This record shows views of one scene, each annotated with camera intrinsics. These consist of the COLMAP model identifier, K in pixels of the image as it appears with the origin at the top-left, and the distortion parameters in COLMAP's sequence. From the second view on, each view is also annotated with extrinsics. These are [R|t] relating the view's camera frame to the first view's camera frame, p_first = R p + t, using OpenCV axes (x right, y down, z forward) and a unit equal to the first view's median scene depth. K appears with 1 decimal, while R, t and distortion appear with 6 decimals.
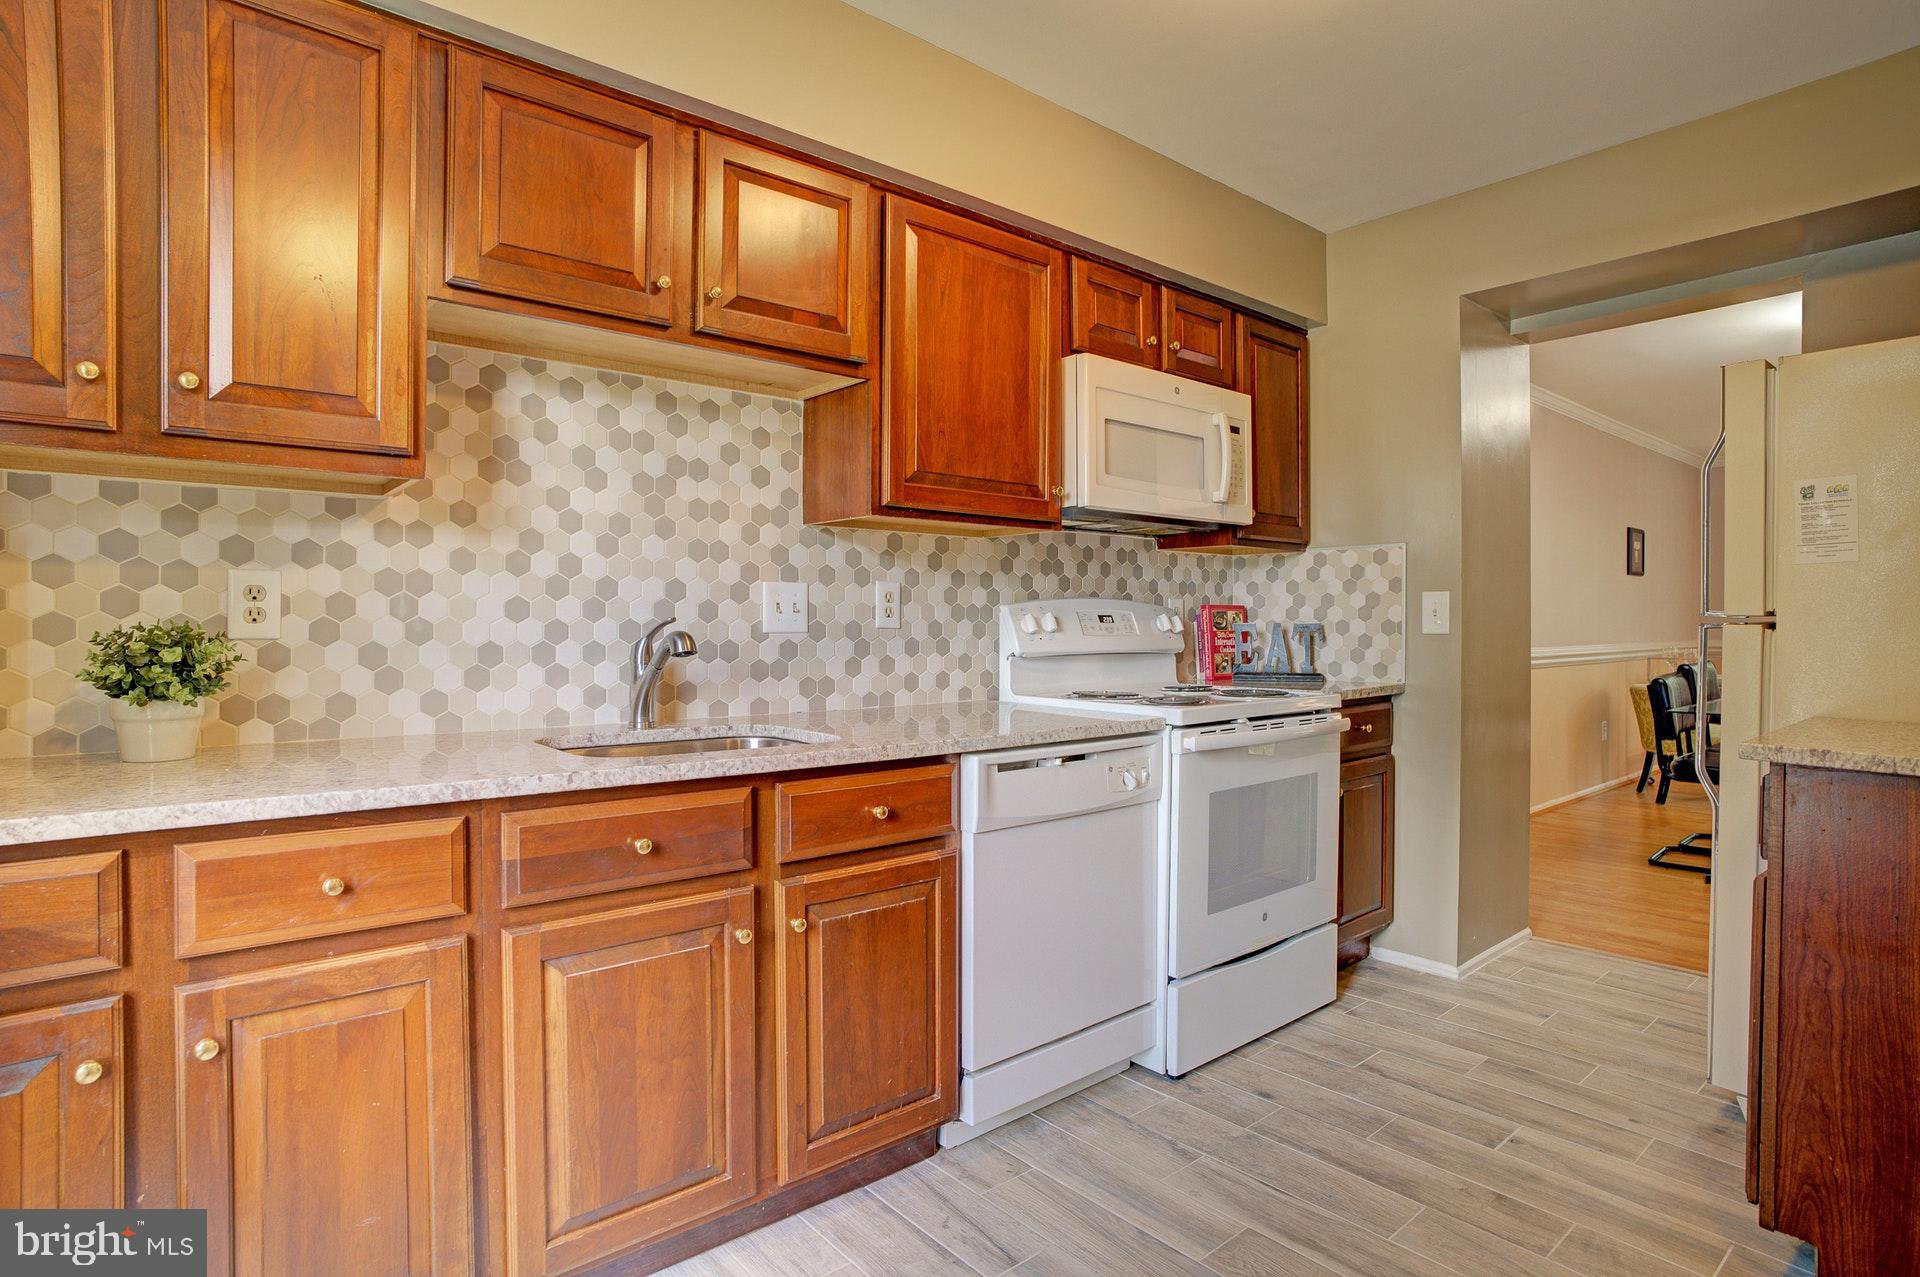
lens RADIAL K [[1000.7, 0, 960.8], [0, 1000.7, 638.6], [0, 0, 1]] dist [-0.051119, 0.016381]
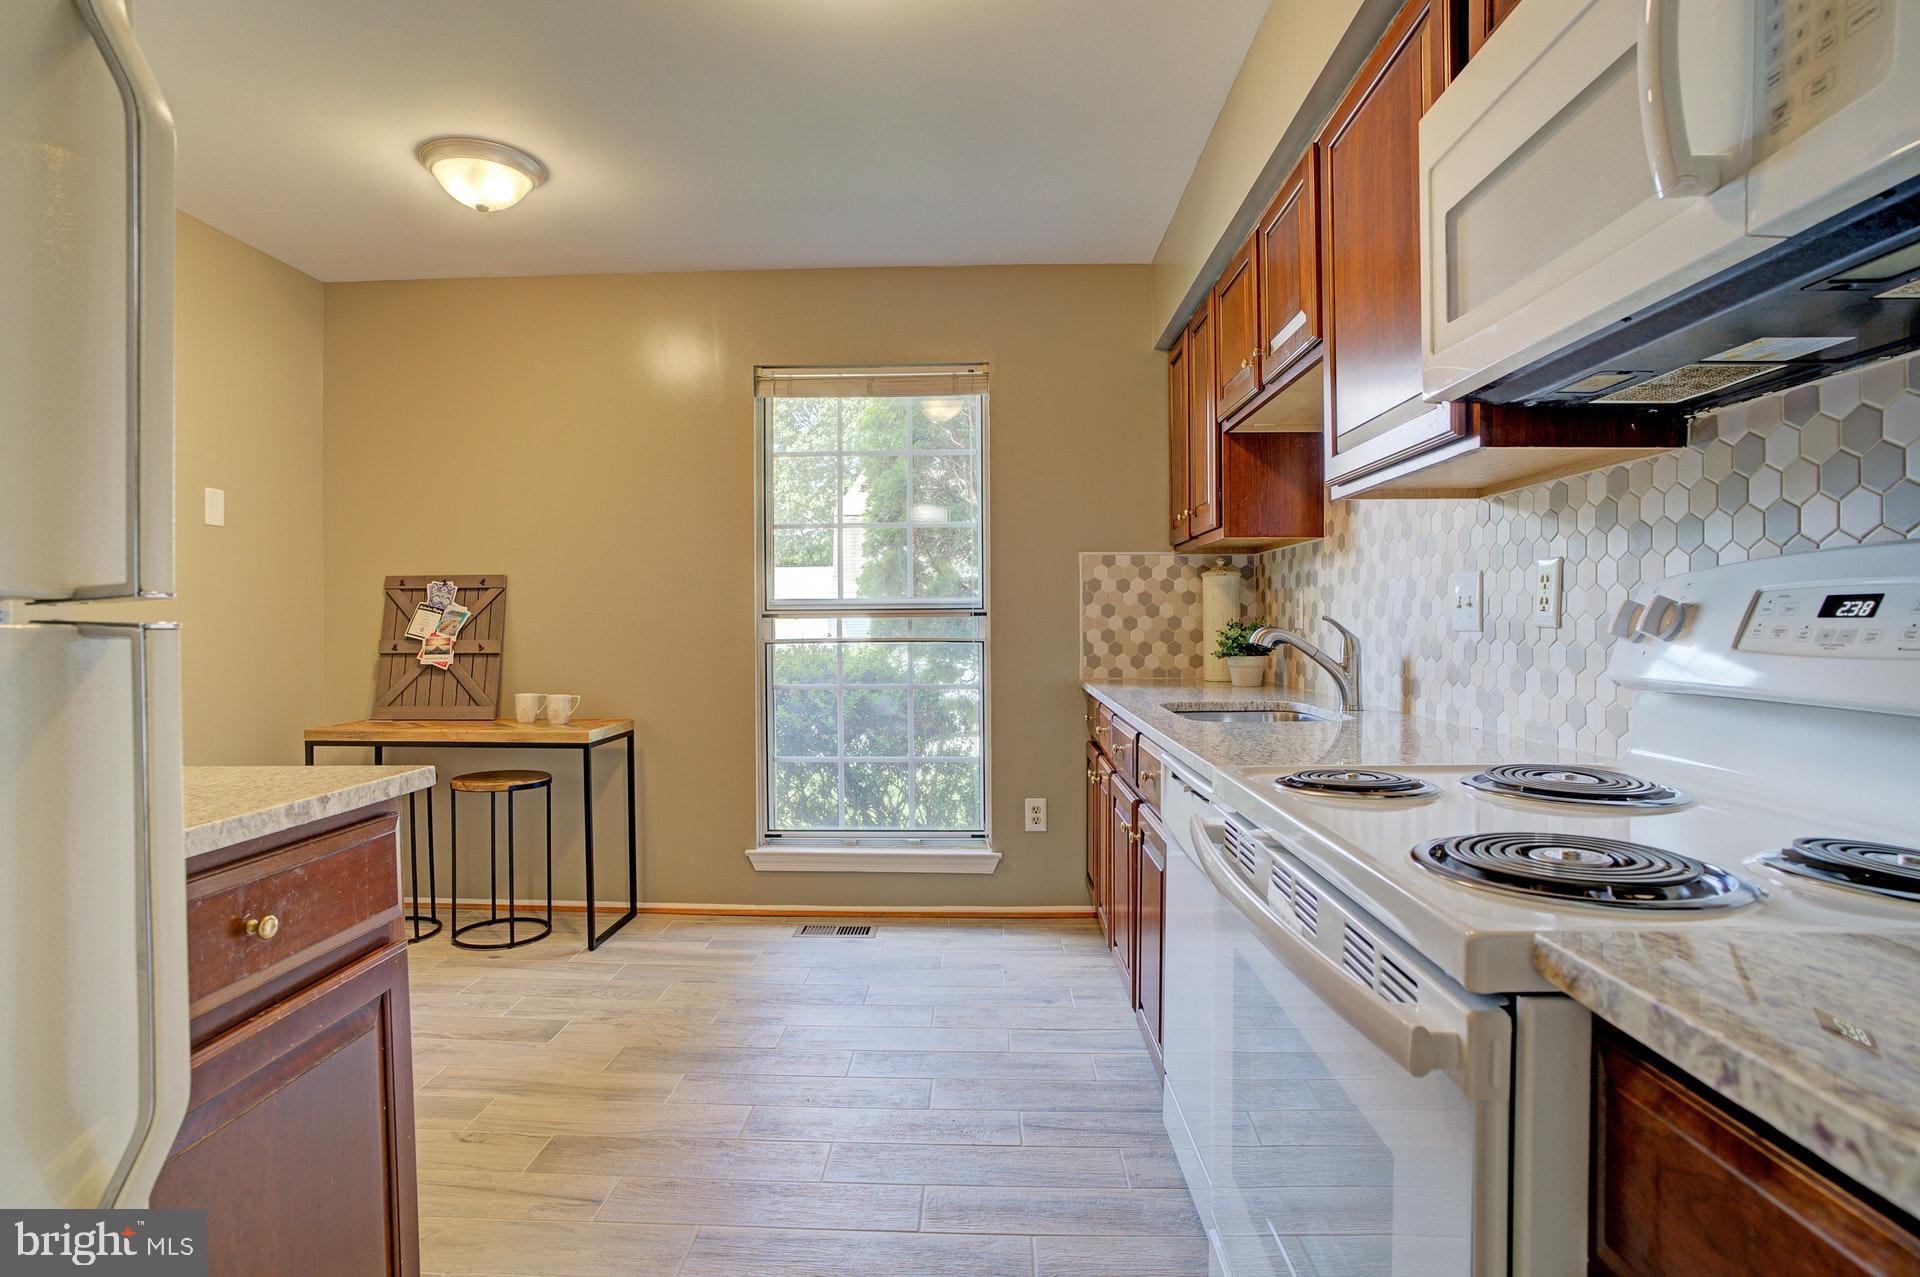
lens RADIAL K [[1000.7, 0, 959.6], [0, 1000.7, 636.5], [0, 0, 1]] dist [-0.051119, 0.016381]
pose [[-0.669481, 0.015815, -0.742661, 0.783166], [-0.006061, 0.999624, 0.026751, -0.022563], [0.742804, 0.022410, -0.669133, 1.338025]]
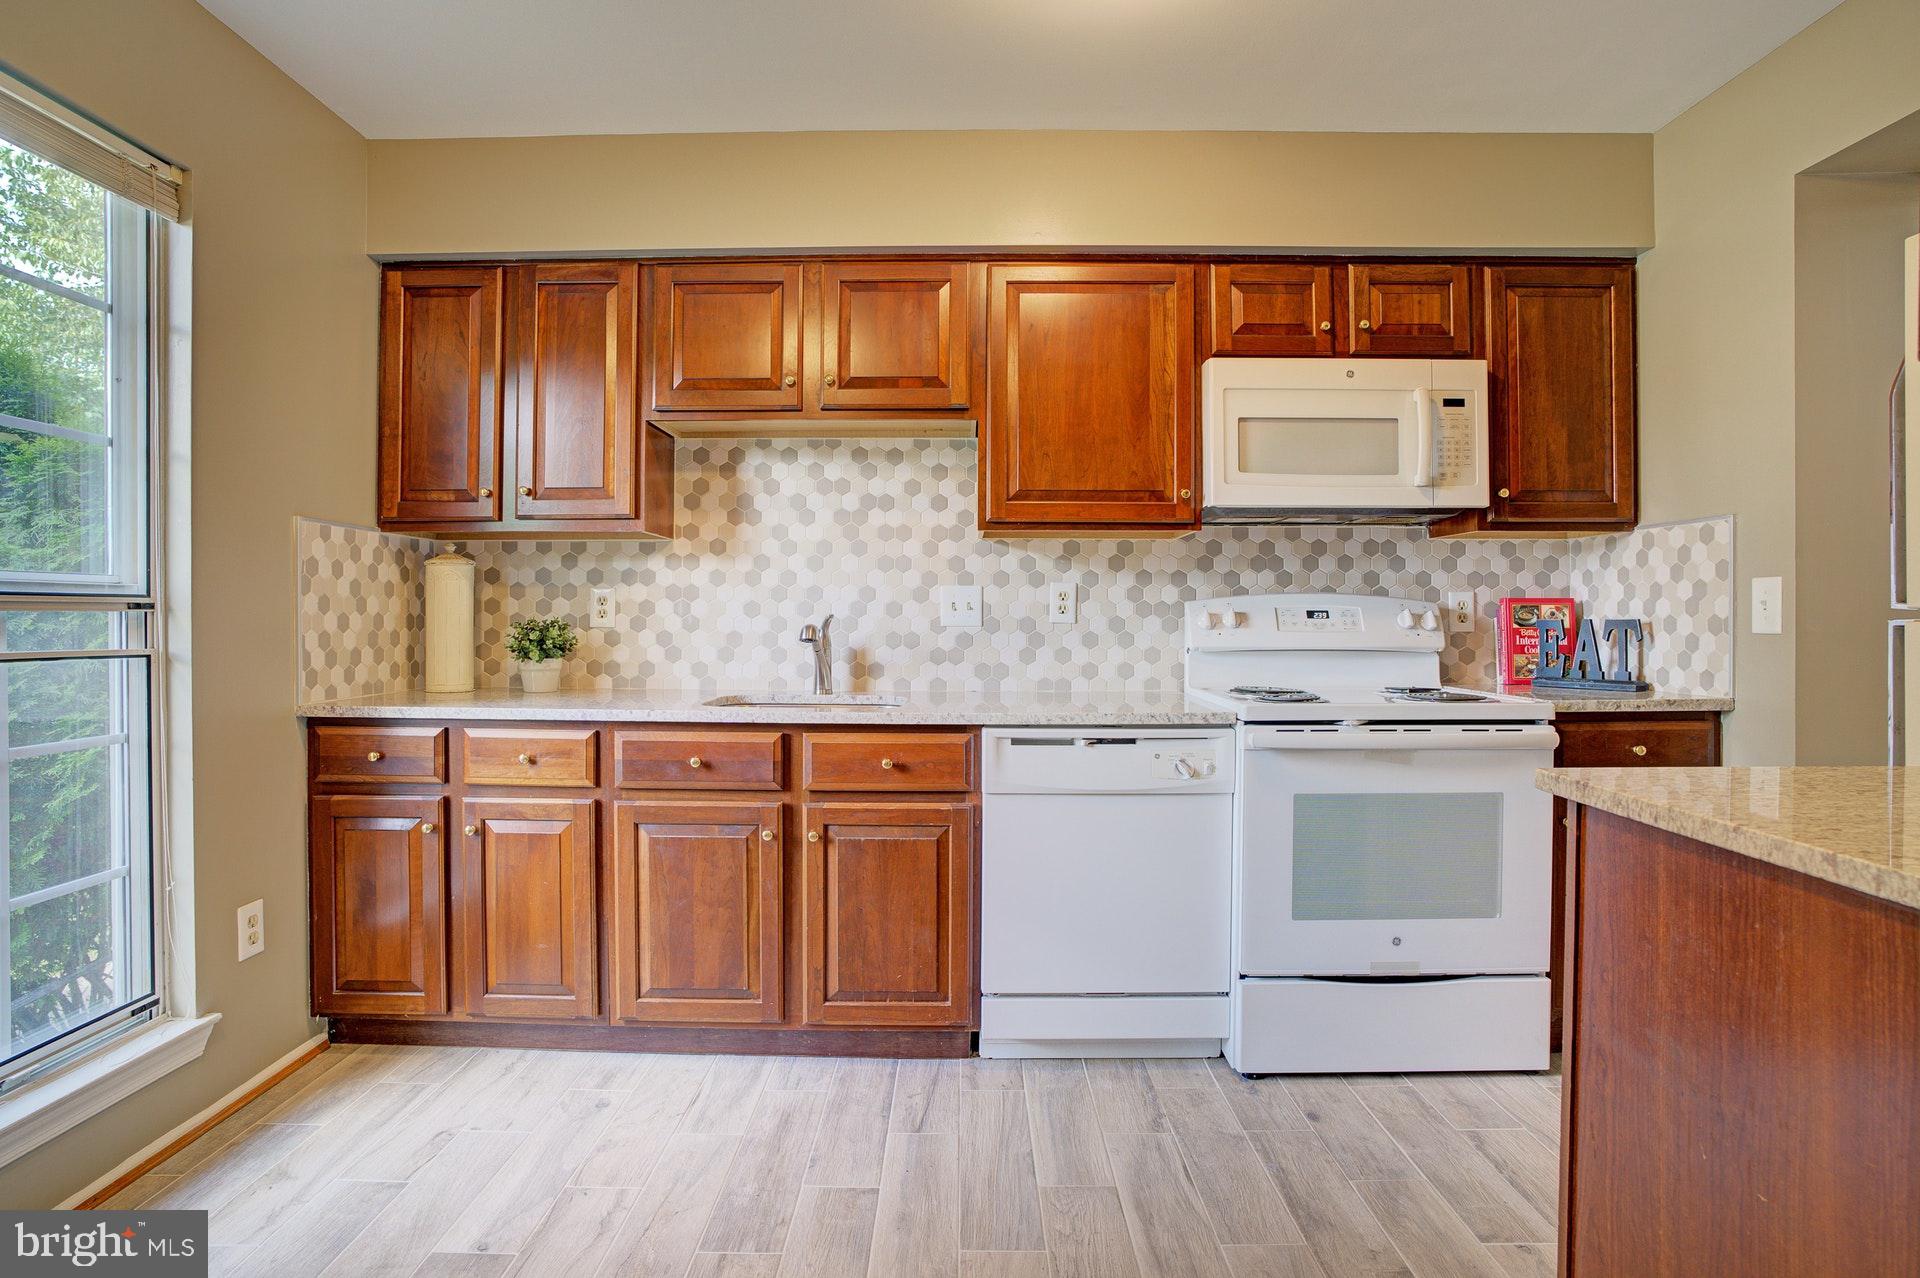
lens RADIAL K [[1000.7, 0, 950.4], [0, 1000.7, 620.1], [0, 0, 1]] dist [-0.051119, 0.016381]
pose [[0.759369, 0.001417, -0.650659, 0.673167], [-0.010913, 0.999885, -0.010559, -0.000529], [0.650569, 0.015119, 0.759297, 0.049899]]
